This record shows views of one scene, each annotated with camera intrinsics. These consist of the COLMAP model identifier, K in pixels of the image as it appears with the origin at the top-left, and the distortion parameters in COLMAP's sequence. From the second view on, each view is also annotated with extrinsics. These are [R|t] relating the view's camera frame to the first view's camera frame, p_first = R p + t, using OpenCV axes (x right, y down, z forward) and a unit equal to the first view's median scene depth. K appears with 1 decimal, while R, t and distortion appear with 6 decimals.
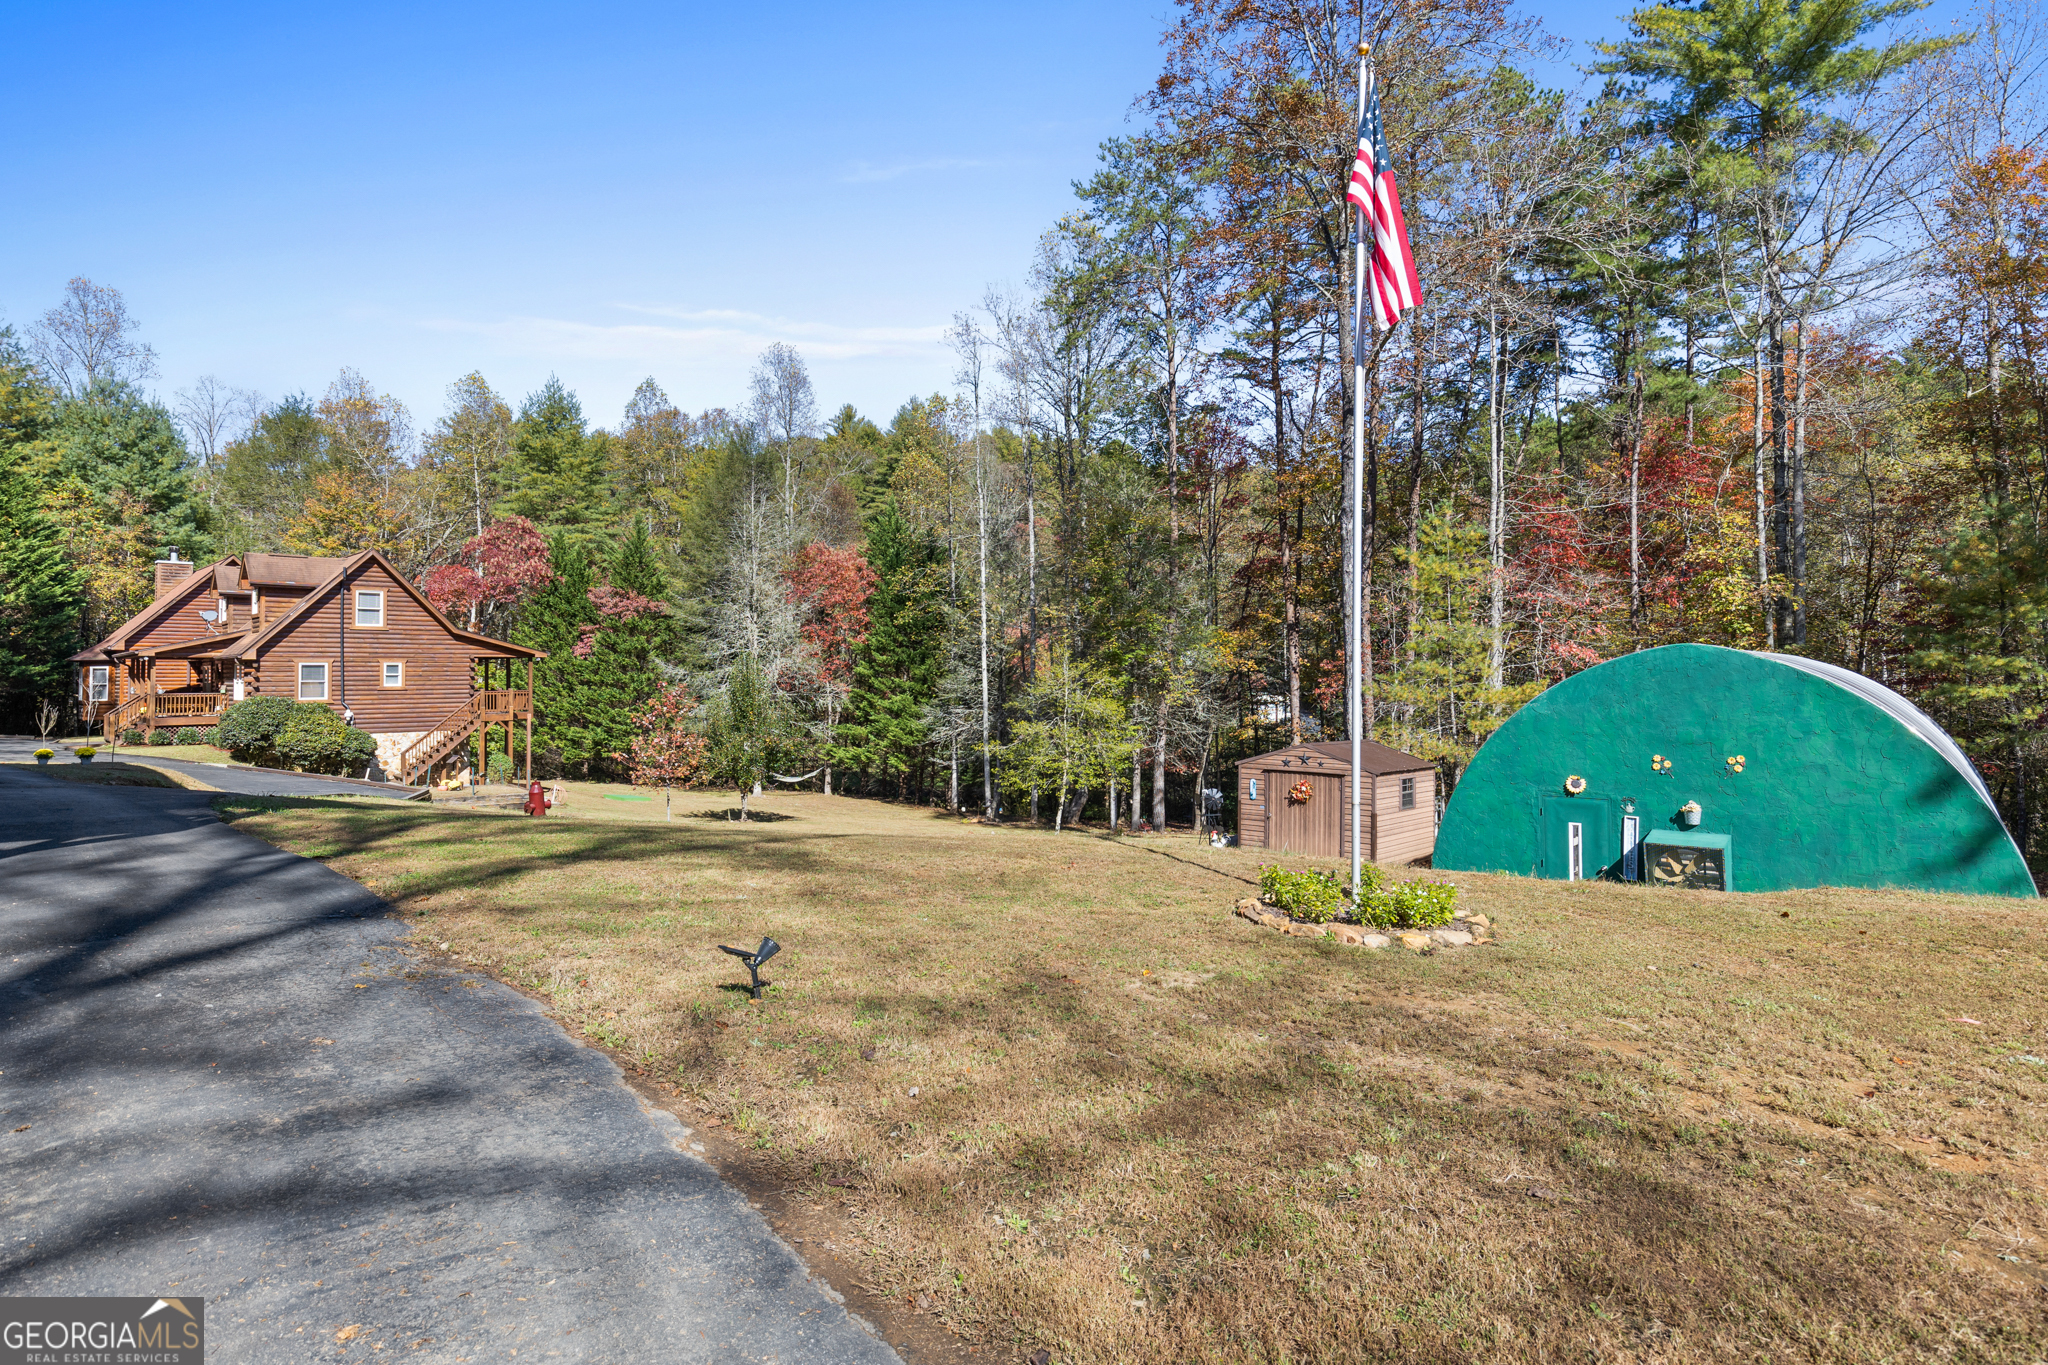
lens RADIAL K [[1097.0, 0, 1013.6], [0, 1097.0, 670.6], [0, 0, 1]] dist [0.002041, 0.000496]
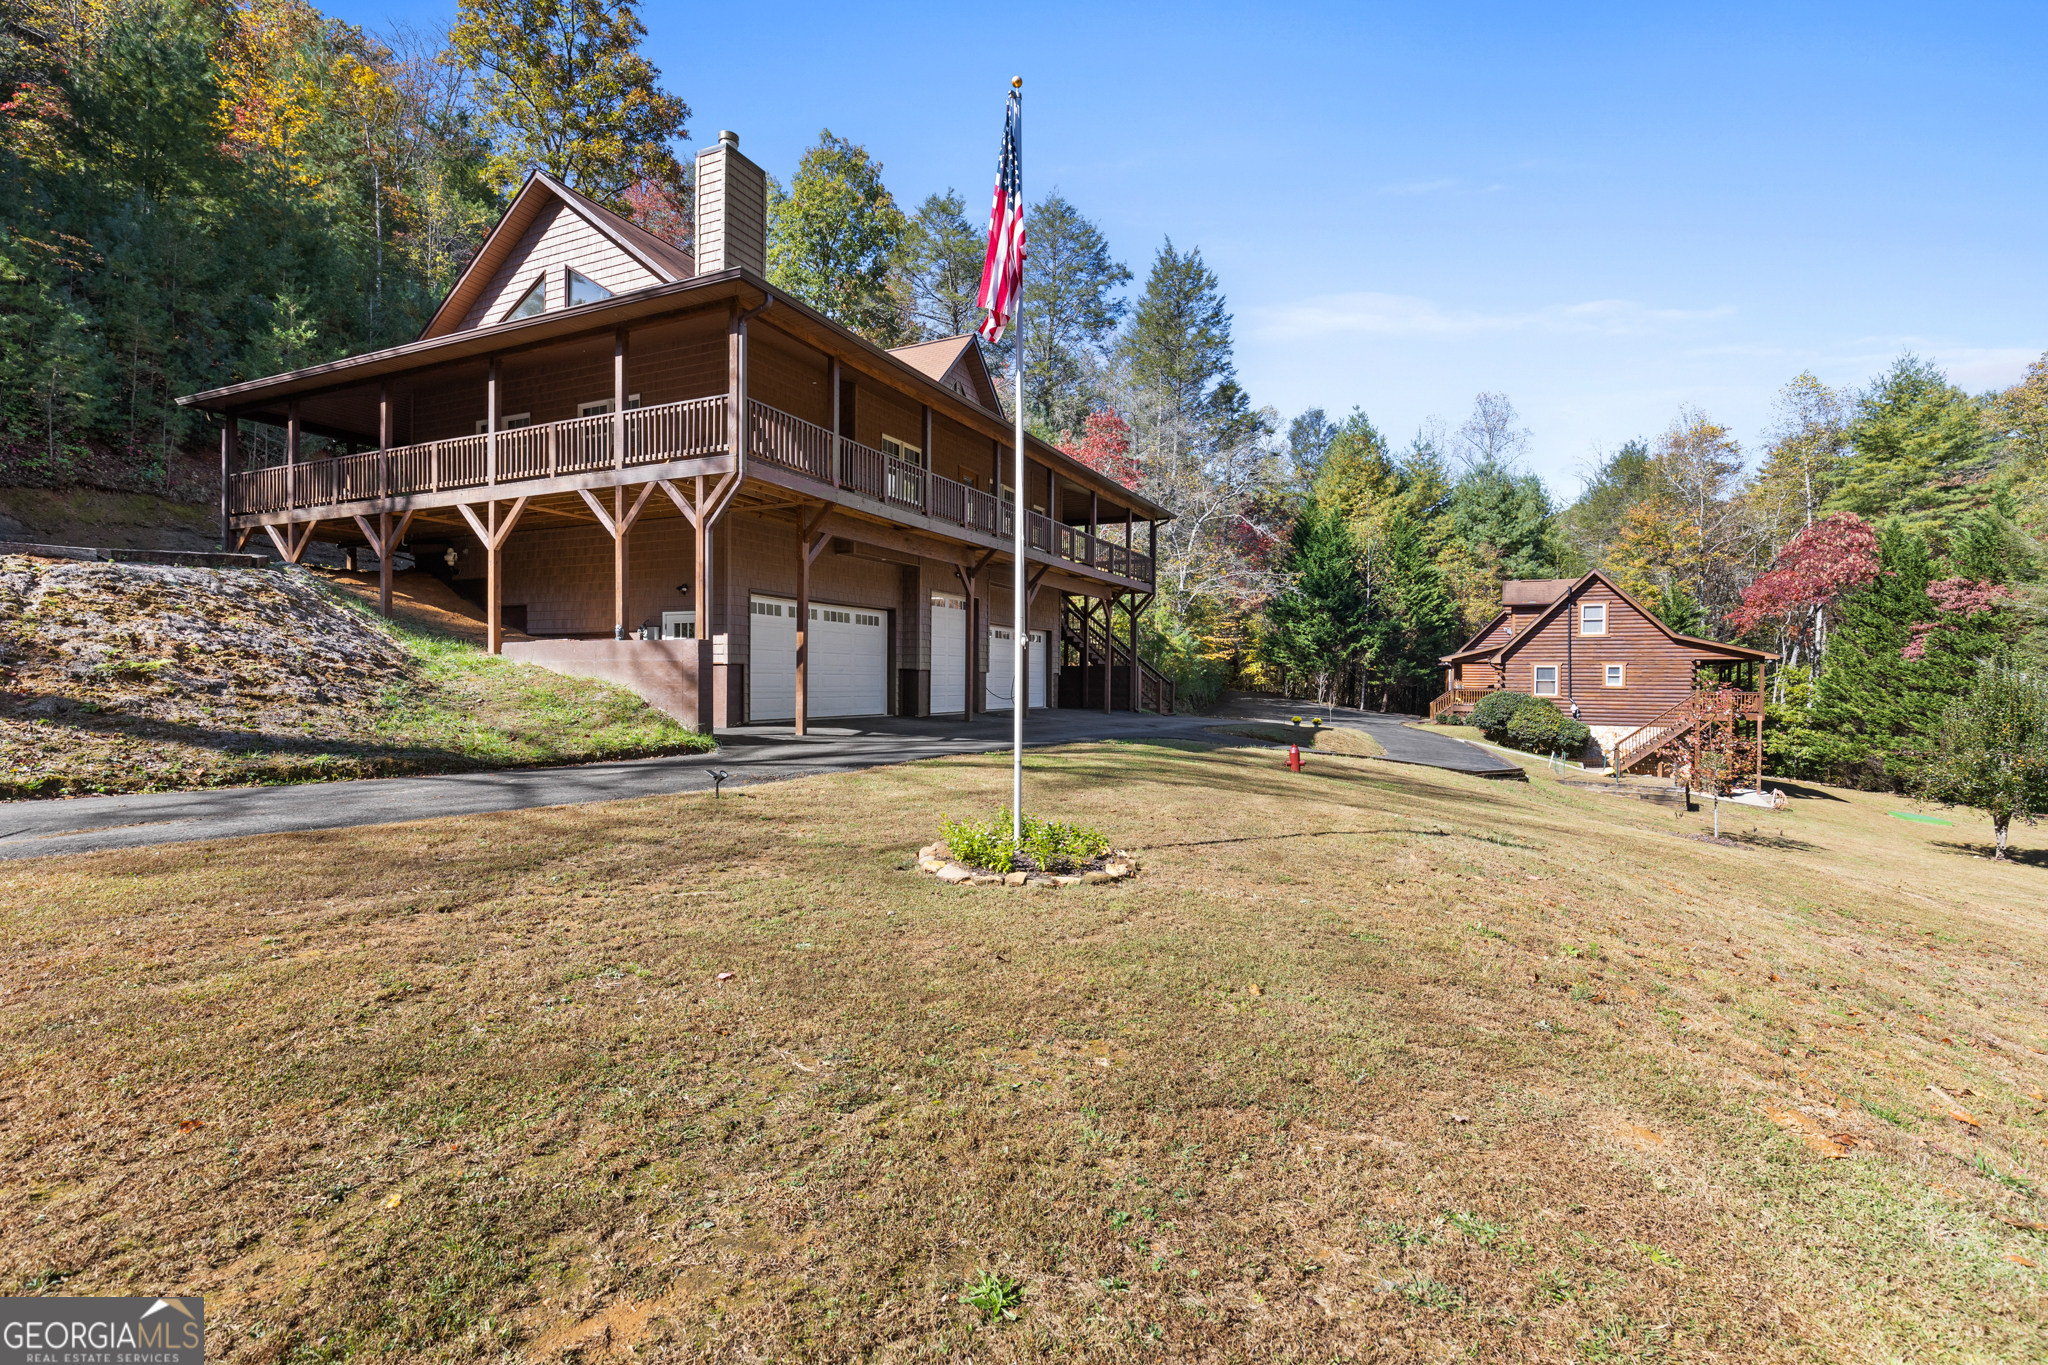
lens RADIAL K [[938.4, 0, 1012.7], [0, 938.4, 689.0], [0, 0, 1]] dist [0.012428, -0.000457]
pose [[0.306778, 0.018301, -0.951605, 0.135365], [-0.005637, 0.999833, 0.017411, 0.002954], [0.951764, 0.000023, 0.306830, 0.071355]]
